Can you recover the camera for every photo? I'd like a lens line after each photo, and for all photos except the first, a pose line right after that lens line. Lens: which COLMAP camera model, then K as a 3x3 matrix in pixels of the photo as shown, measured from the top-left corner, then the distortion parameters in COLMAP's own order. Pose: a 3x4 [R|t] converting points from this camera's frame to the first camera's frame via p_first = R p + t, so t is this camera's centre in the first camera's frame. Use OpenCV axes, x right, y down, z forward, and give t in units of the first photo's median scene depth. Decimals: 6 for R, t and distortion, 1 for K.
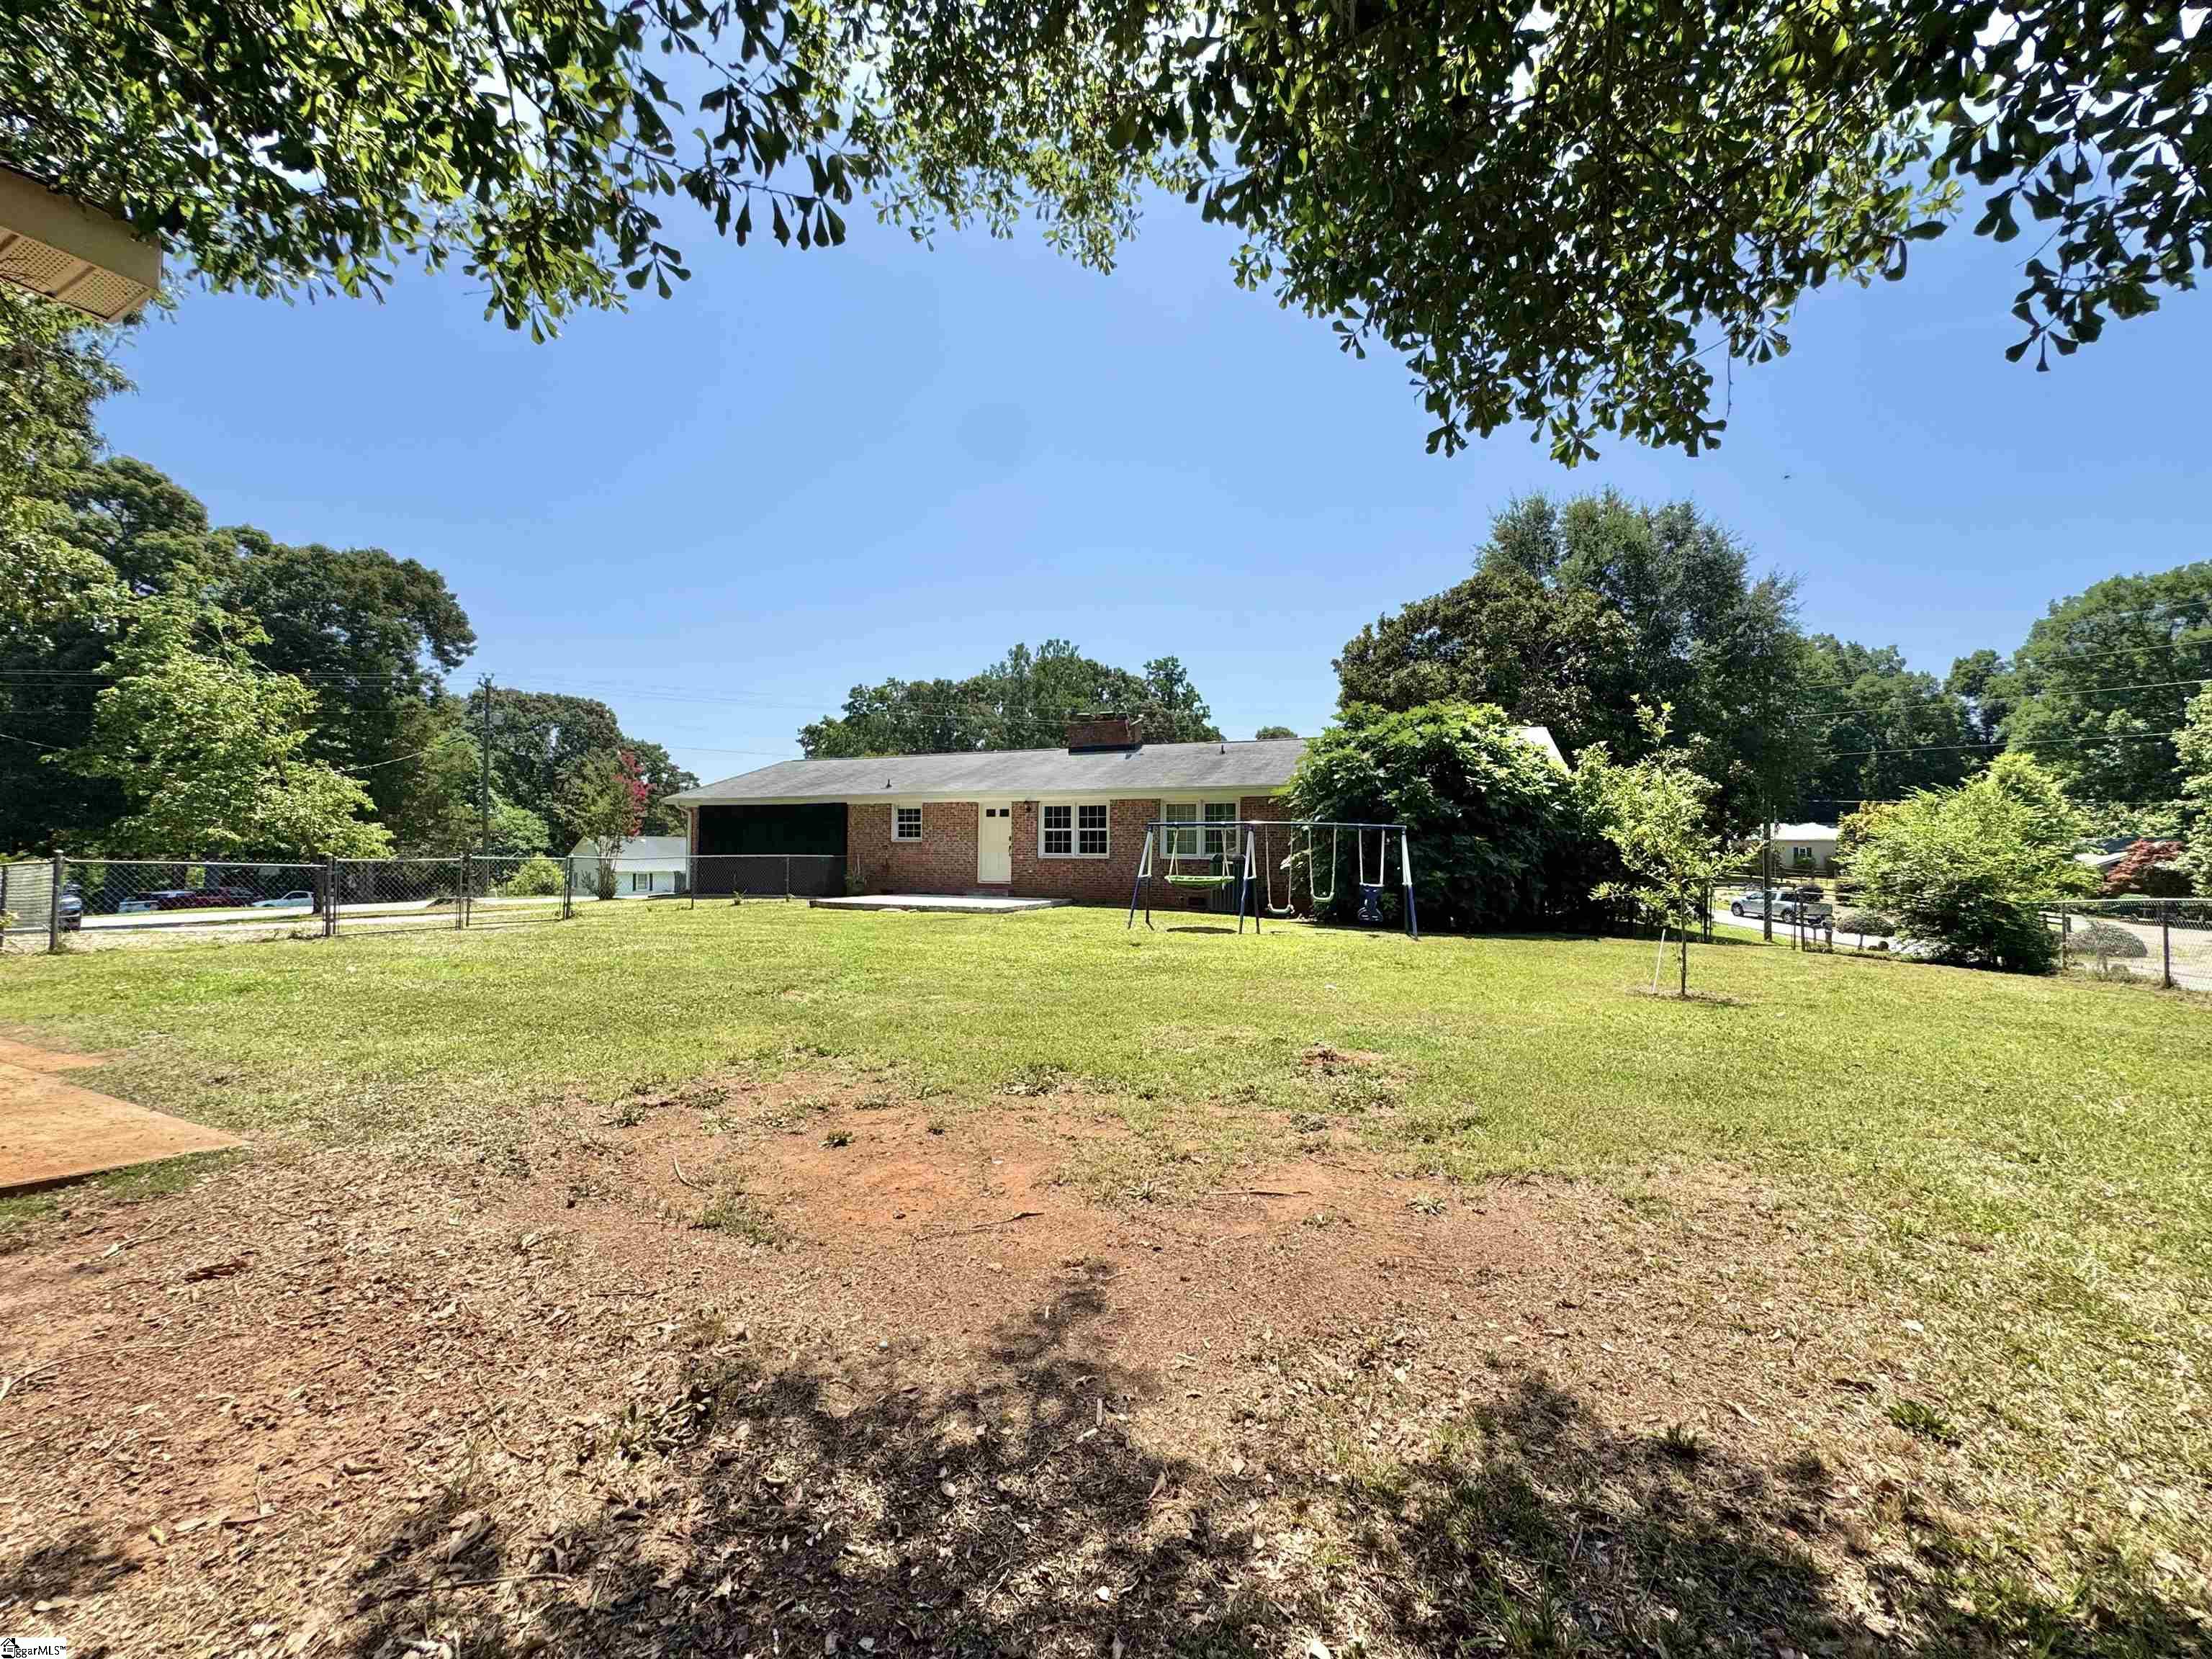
lens RADIAL K [[888.8, 0, 1108.8], [0, 888.8, 832.3], [0, 0, 1]] dist [-0.003119, -0.000597]
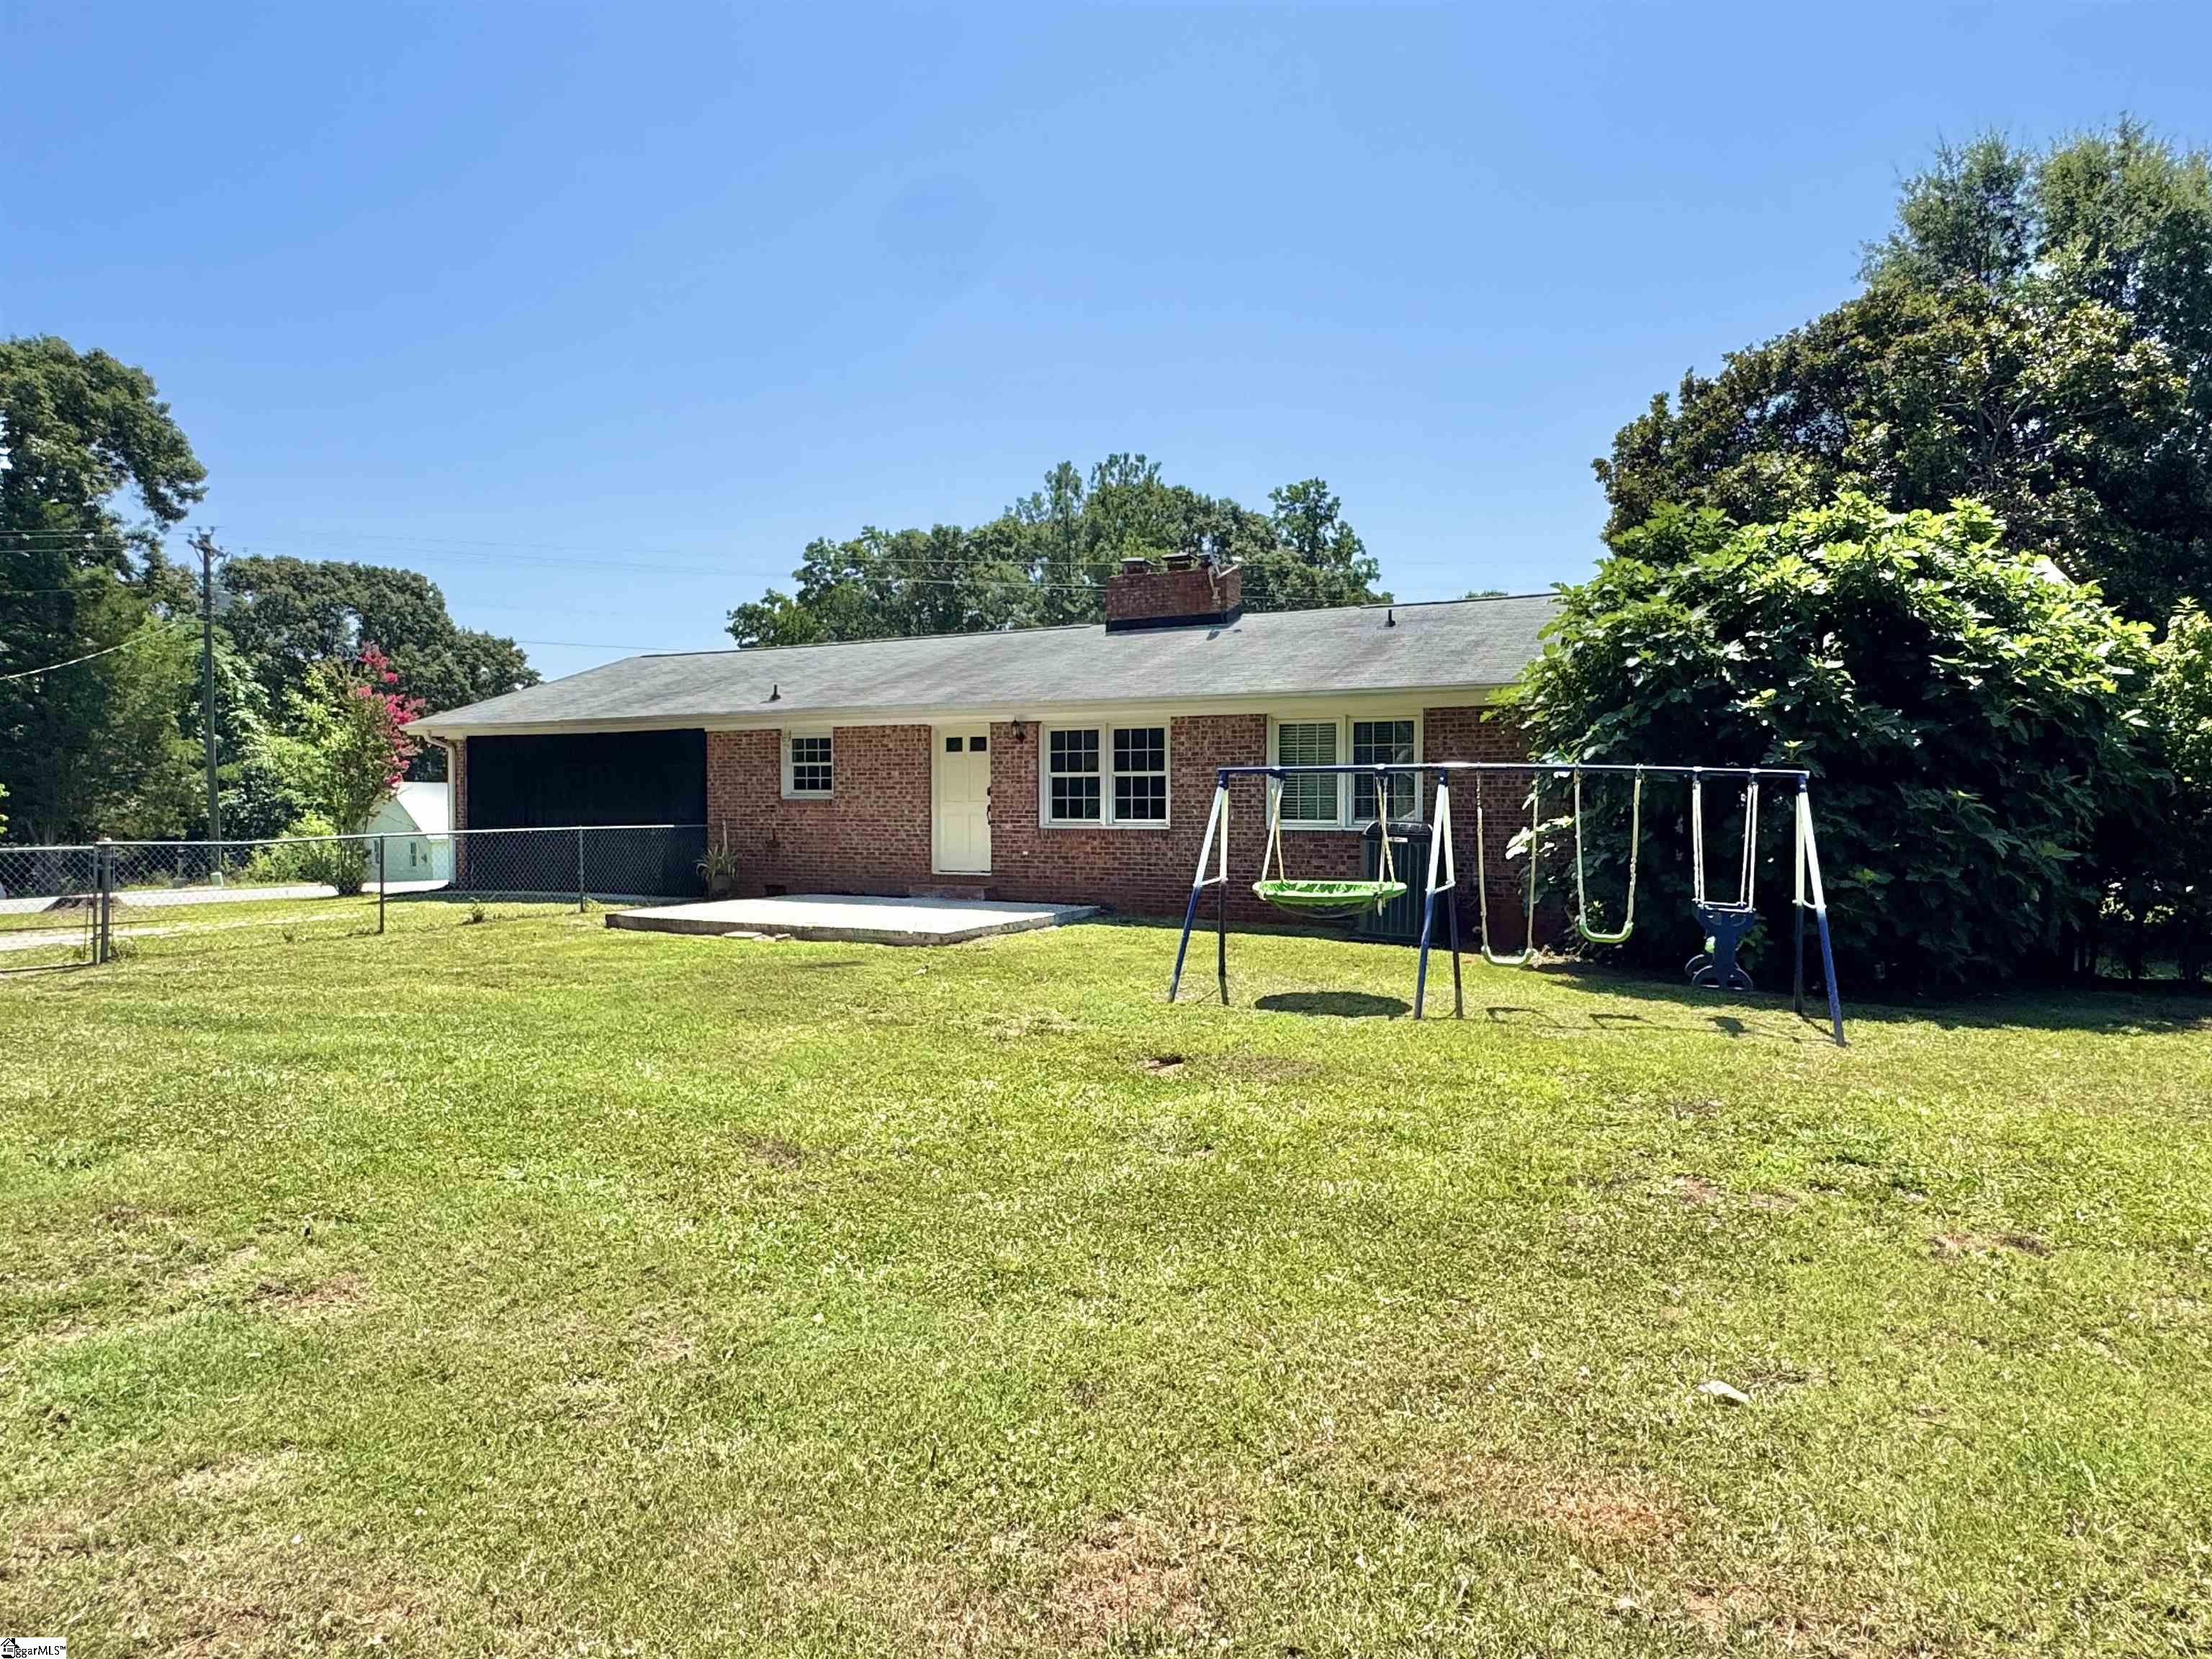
lens RADIAL K [[1338.9, 0, 1101.8], [0, 1338.9, 826.9], [0, 0, 1]] dist [0.002895, 0.000243]
pose [[0.995578, -0.006618, -0.093701, 0.022329], [0.011016, 0.998857, 0.046503, -0.005904], [0.093286, -0.047329, 0.994514, 0.135070]]
